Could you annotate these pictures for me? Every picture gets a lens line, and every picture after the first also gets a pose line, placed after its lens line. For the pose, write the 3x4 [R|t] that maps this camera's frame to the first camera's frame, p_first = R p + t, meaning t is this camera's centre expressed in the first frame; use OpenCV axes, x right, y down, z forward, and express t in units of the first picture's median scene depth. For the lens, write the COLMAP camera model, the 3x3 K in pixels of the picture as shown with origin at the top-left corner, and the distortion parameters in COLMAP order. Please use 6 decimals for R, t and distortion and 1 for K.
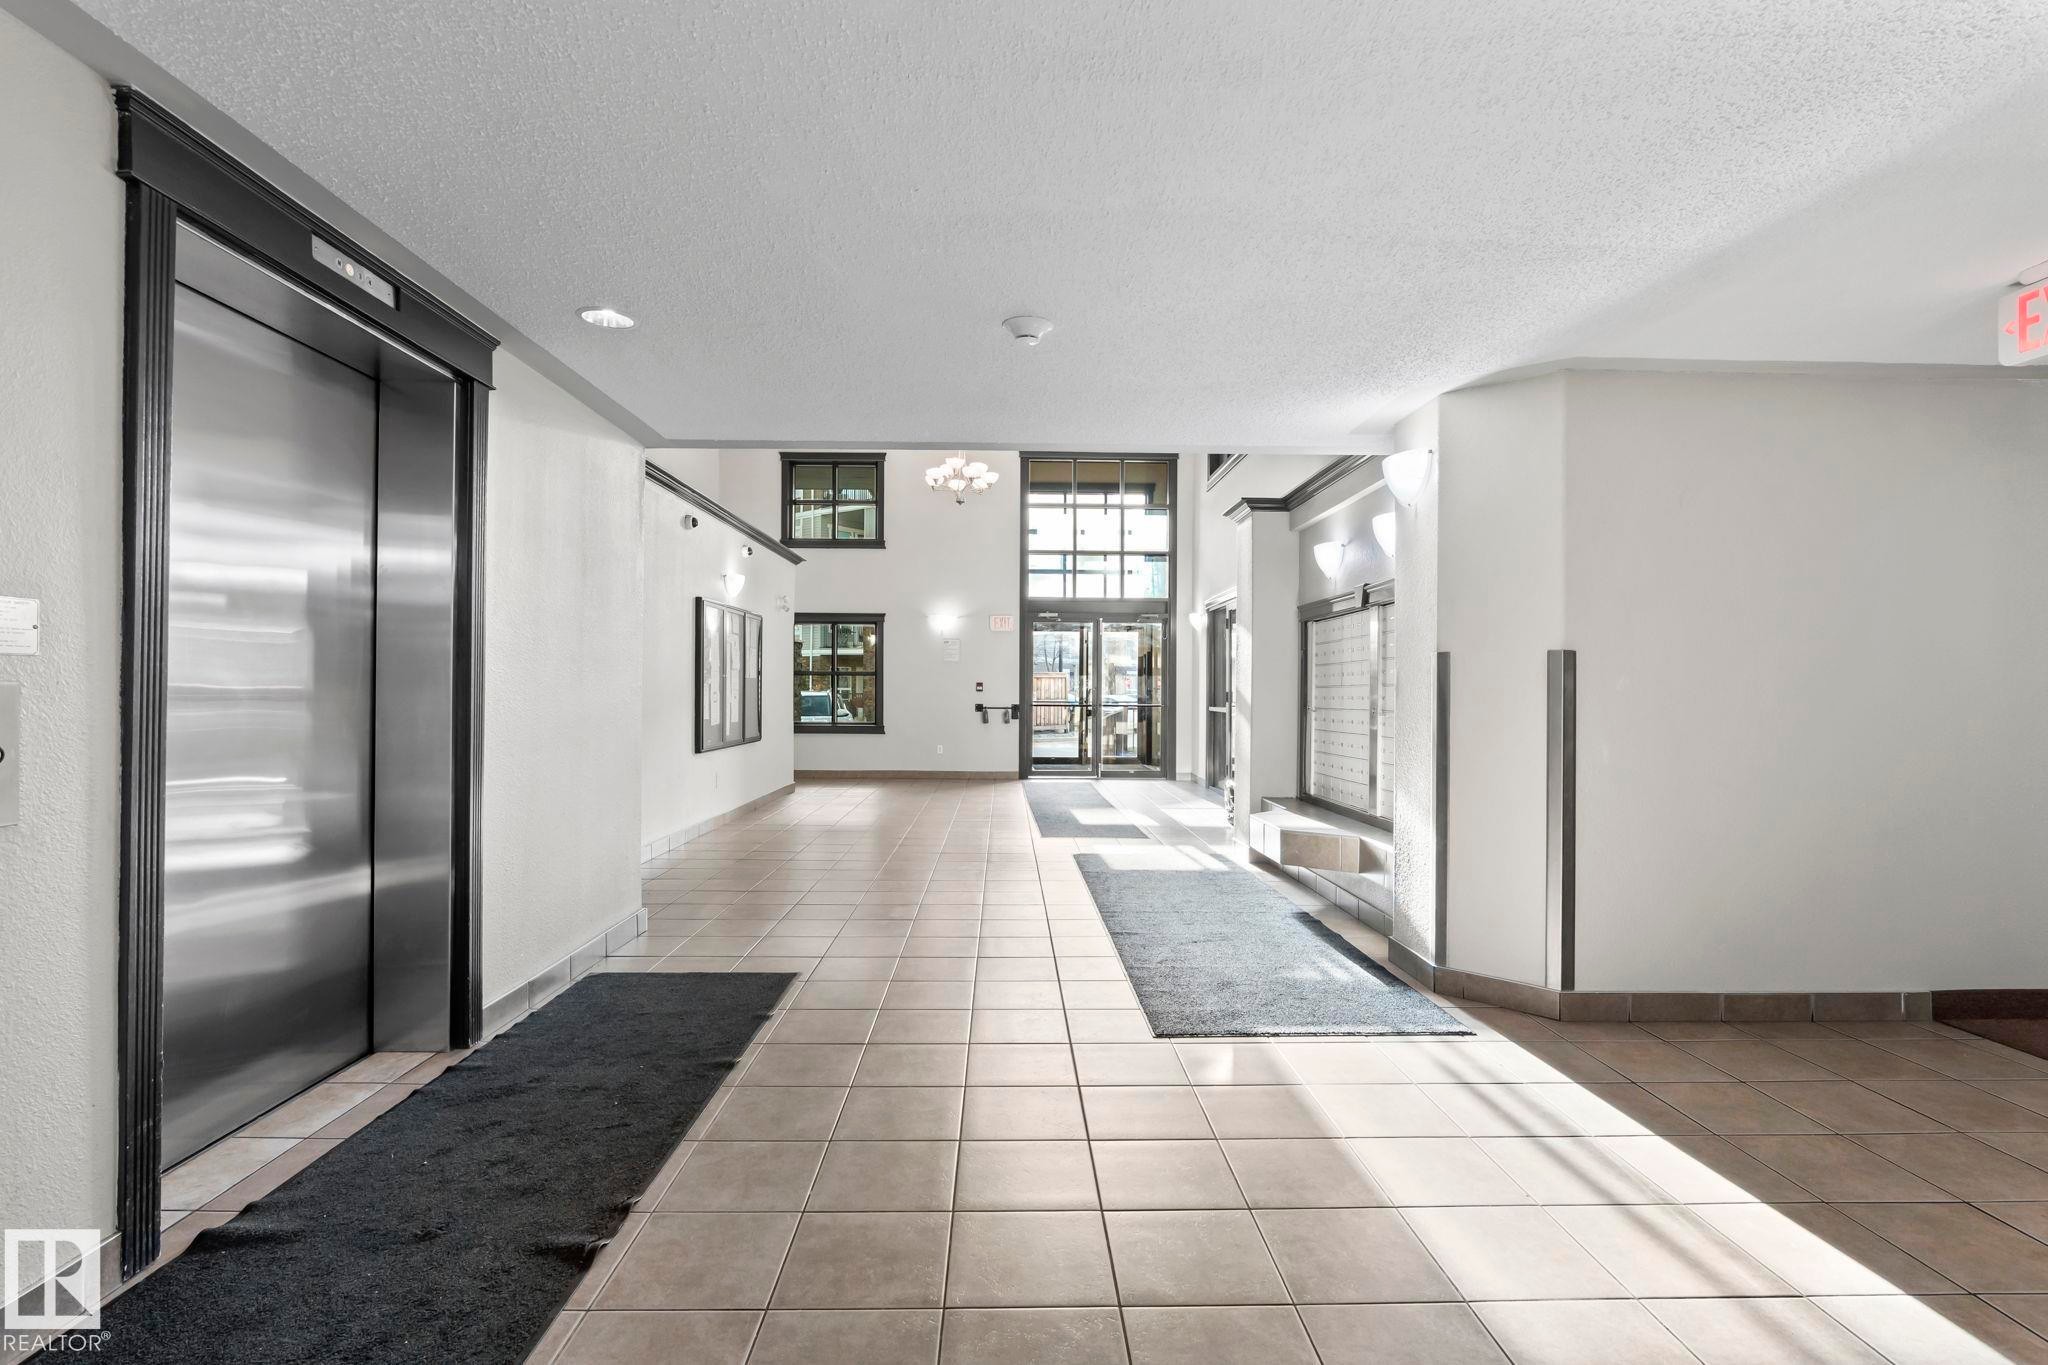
lens RADIAL K [[973.3, 0, 1024.0], [0, 973.3, 682.5], [0, 0, 1]] dist [-0.000145, -0.000009]
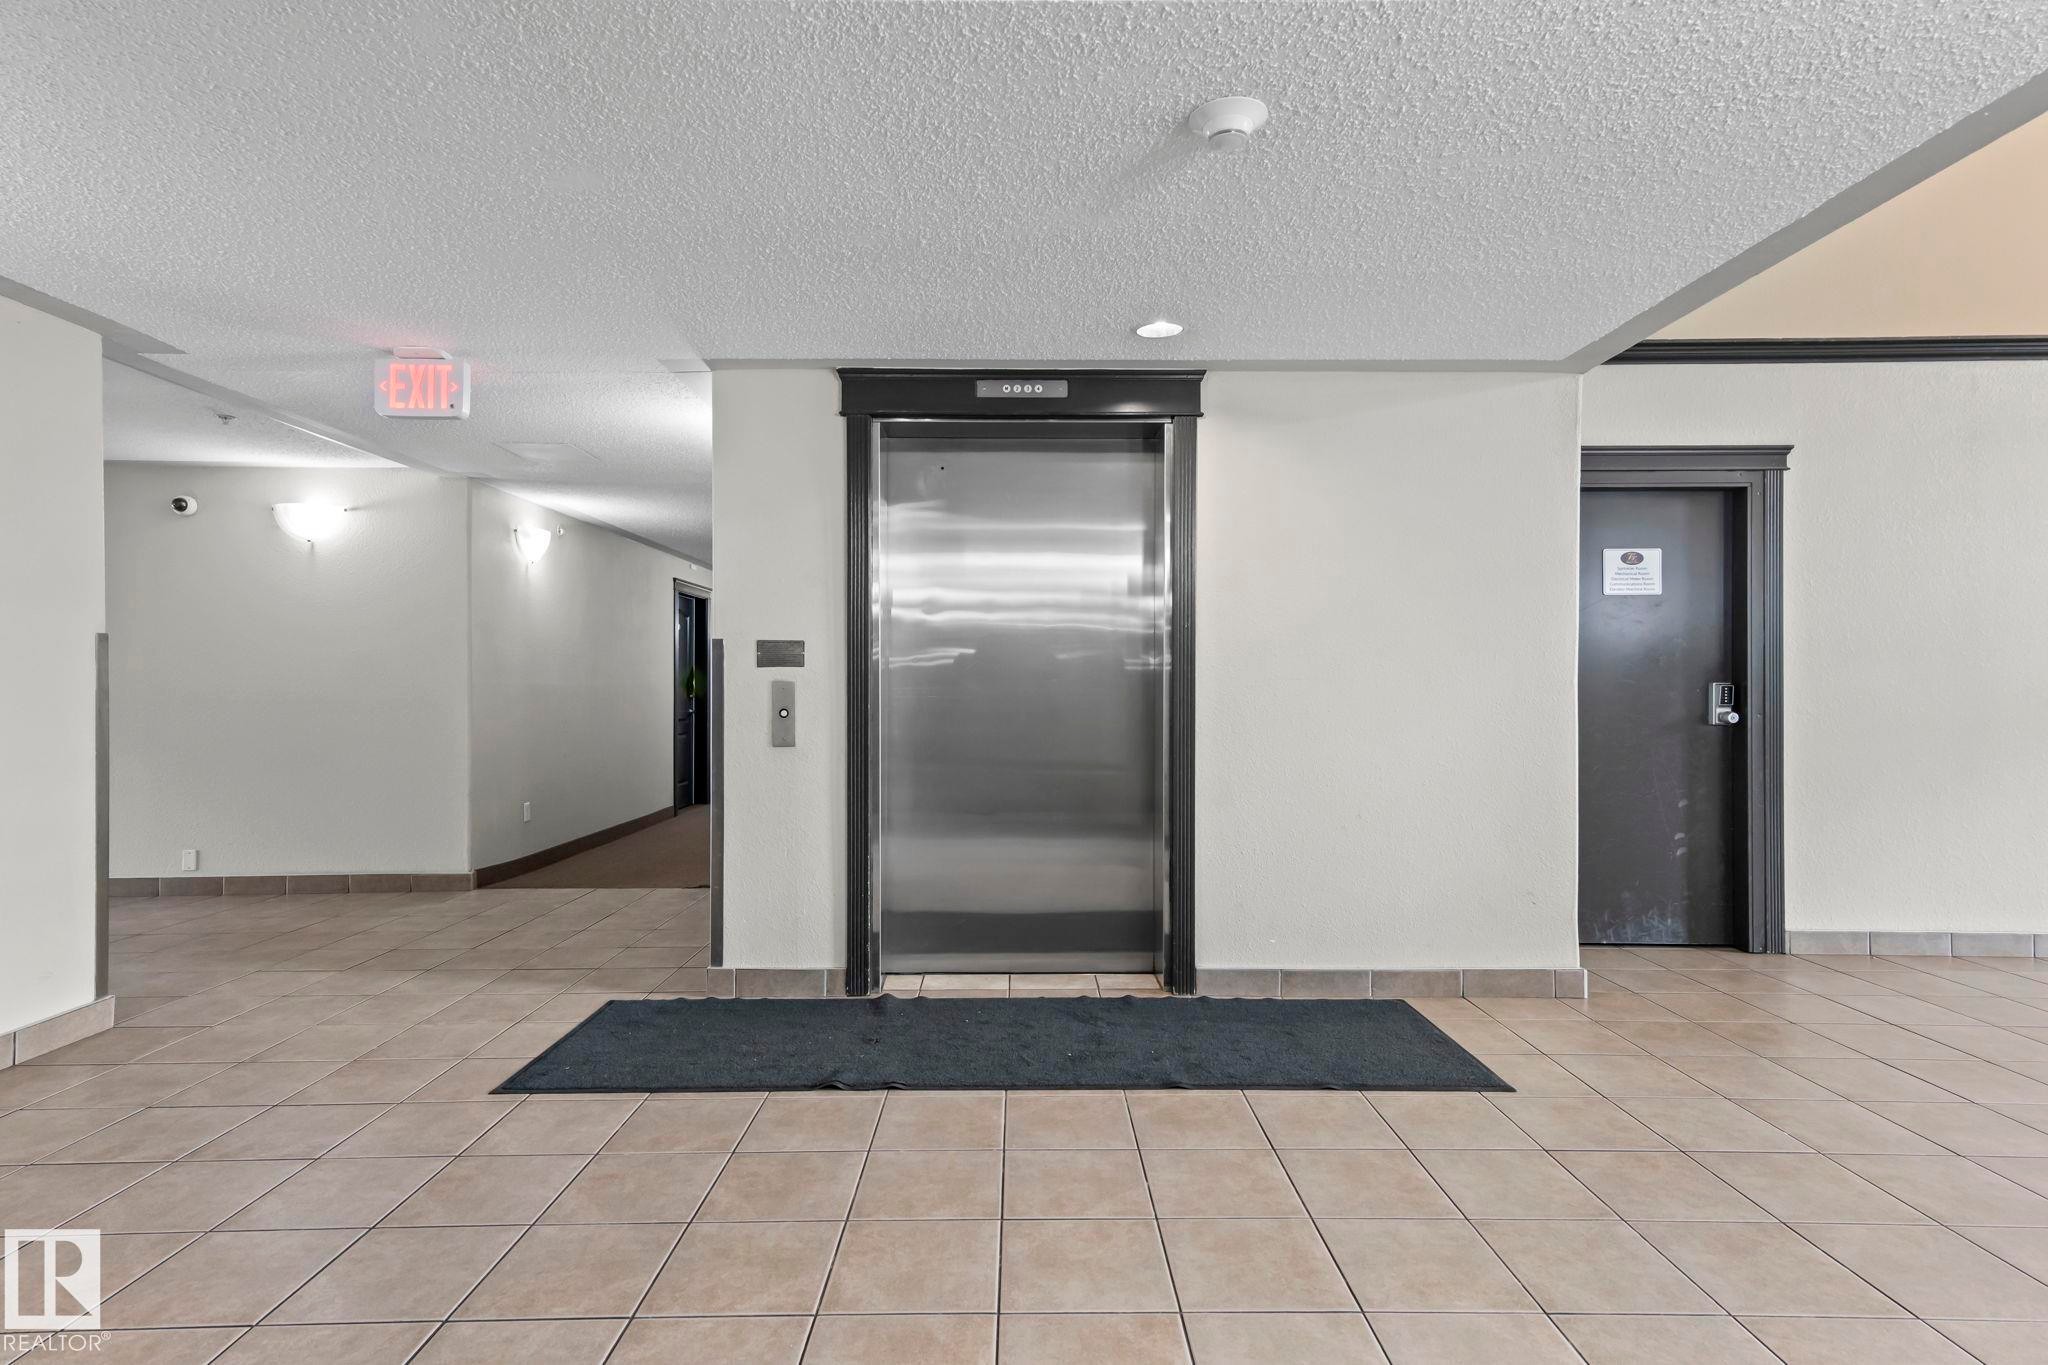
lens RADIAL K [[1047.2, 0, 1024.0], [0, 1047.2, 682.5], [0, 0, 1]] dist [0.001018, 0.000242]
pose [[-0.018060, -0.010436, -0.999782, 0.779417], [0.000791, 0.999945, -0.010452, 0.020348], [0.999837, -0.000979, -0.018051, 0.969497]]
